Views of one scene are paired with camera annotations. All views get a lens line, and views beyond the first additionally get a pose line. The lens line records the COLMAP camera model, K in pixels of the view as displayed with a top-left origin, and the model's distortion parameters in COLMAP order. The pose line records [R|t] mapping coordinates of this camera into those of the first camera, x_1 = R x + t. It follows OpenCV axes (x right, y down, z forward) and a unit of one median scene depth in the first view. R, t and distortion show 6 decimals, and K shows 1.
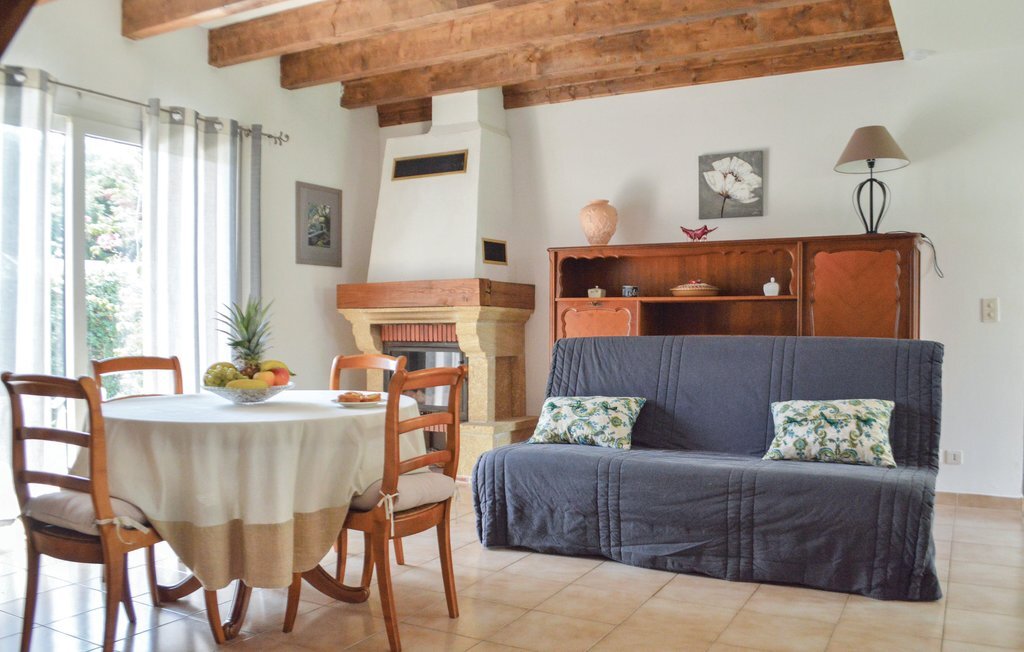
lens RADIAL K [[859.3, 0, 512.0], [0, 859.3, 326.0], [0, 0, 1]] dist [-0.044953, 0.001479]
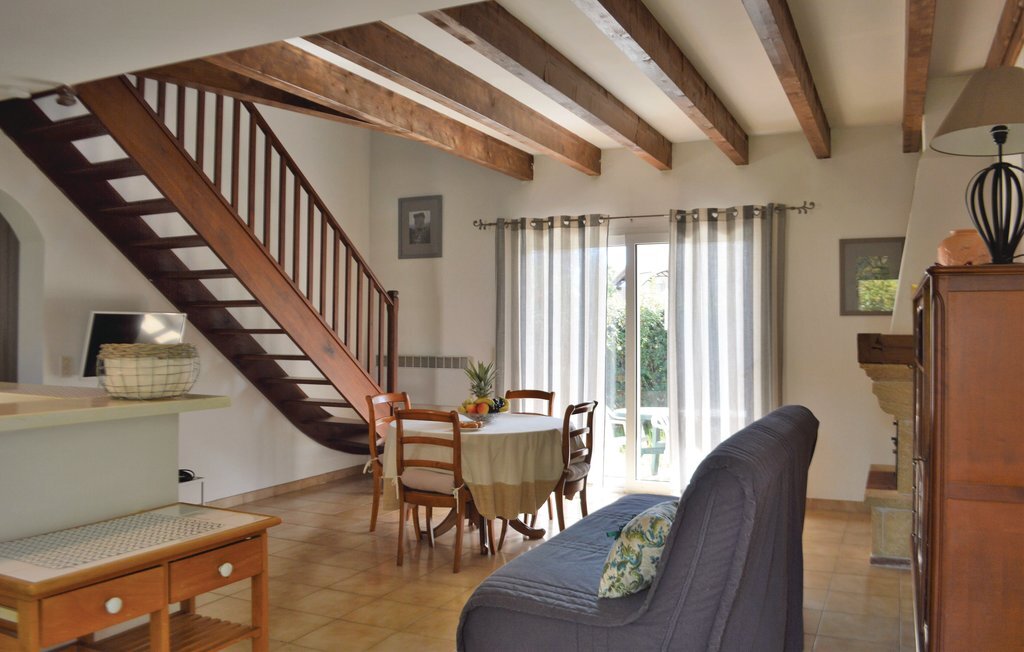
lens RADIAL K [[859.3, 0, 512.0], [0, 859.3, 326.0], [0, 0, 1]] dist [-0.044953, 0.001479]
pose [[0.073134, -0.012511, -0.997244, 0.964832], [-0.008782, 0.999874, -0.013188, -0.052668], [0.997283, 0.009722, 0.073015, 0.628259]]
